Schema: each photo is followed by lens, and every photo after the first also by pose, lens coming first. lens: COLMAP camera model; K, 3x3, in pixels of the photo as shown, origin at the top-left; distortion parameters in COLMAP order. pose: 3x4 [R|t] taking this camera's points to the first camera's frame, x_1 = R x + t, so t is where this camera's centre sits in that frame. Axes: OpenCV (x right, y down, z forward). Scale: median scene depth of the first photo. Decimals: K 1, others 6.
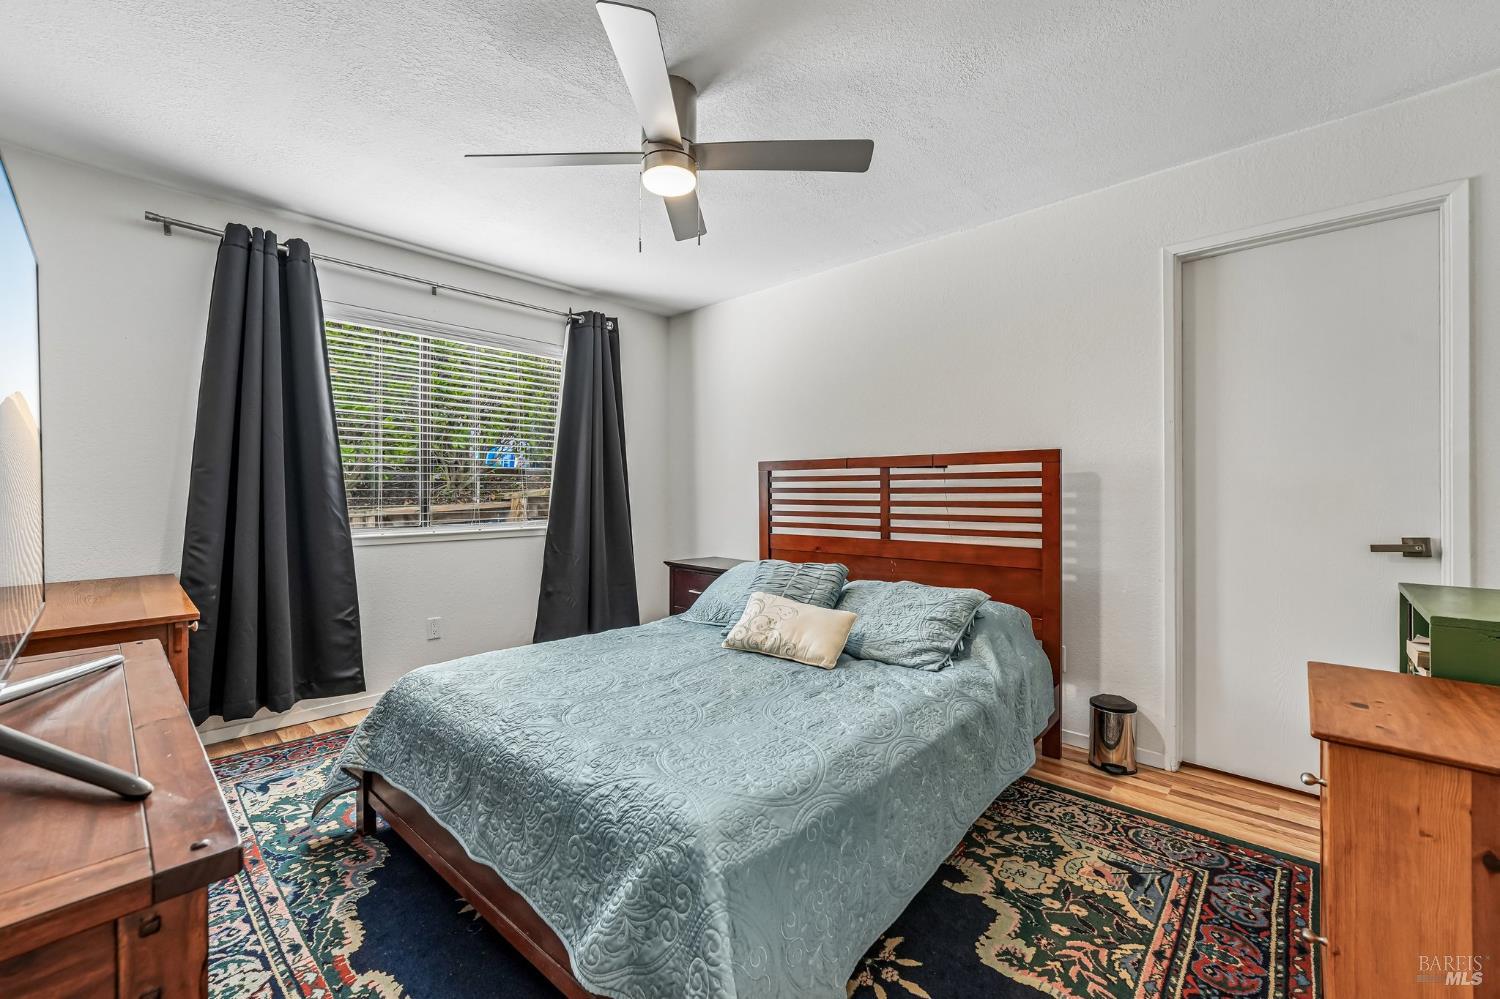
lens RADIAL K [[603.3, 0, 741.4], [0, 603.3, 490.4], [0, 0, 1]] dist [-0.006291, 0.000153]
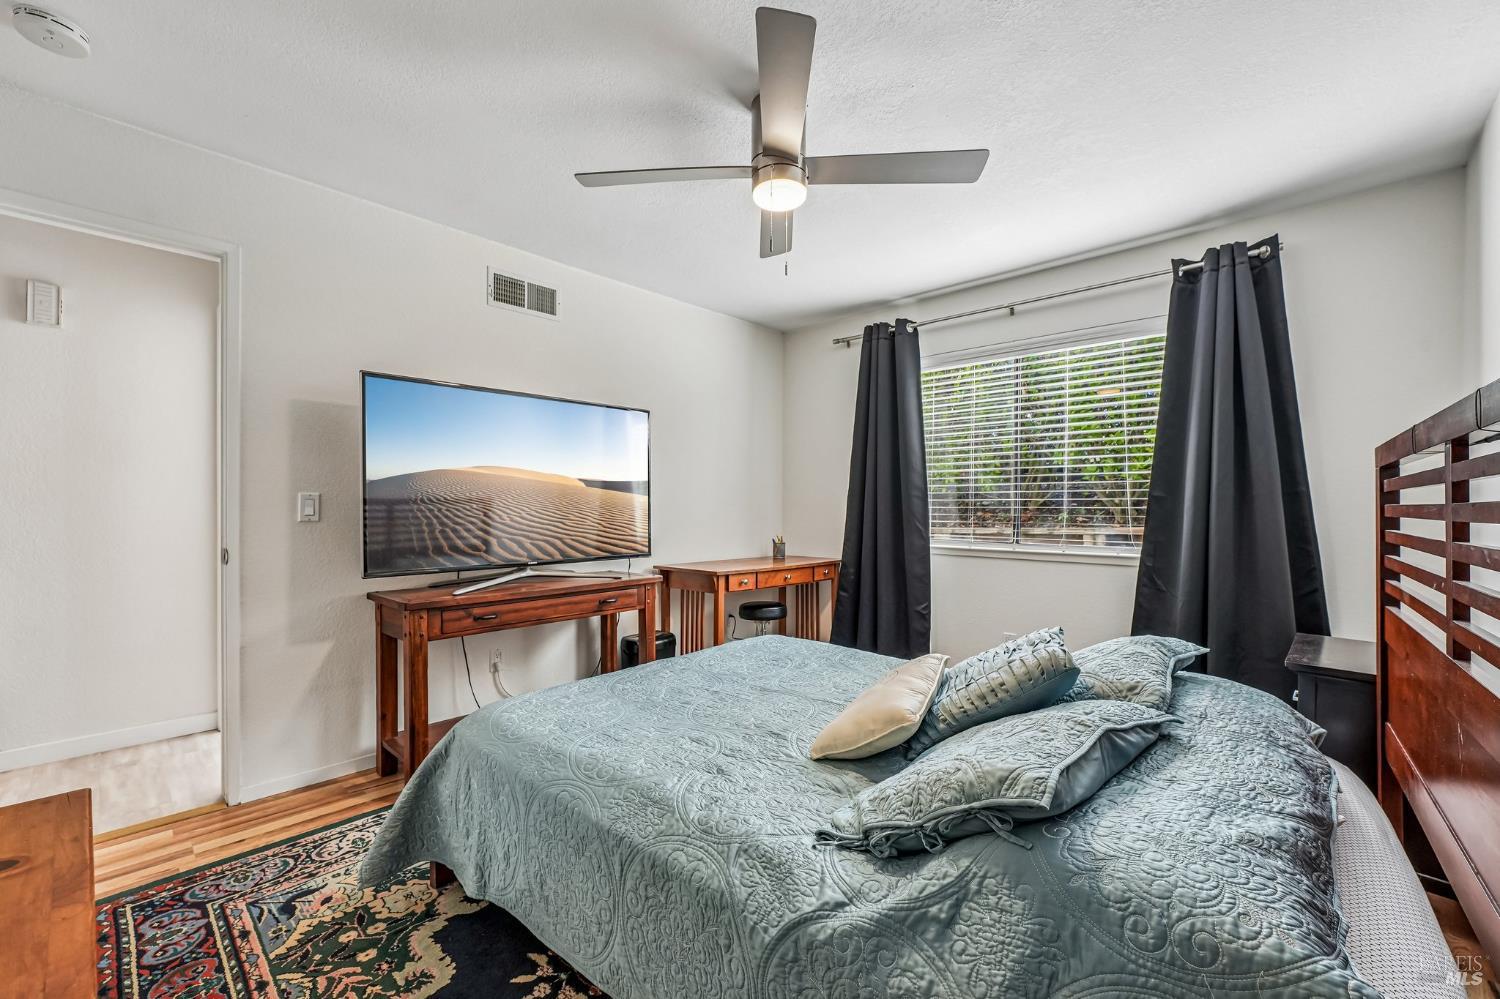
lens RADIAL K [[607.8, 0, 740.2], [0, 607.8, 507.4], [0, 0, 1]] dist [-0.034042, 0.011862]
pose [[-0.000999, 0.001222, -0.999999, 0.580409], [-0.006261, 0.999980, 0.001228, 0.000974], [0.999980, 0.006263, -0.000991, 0.621819]]
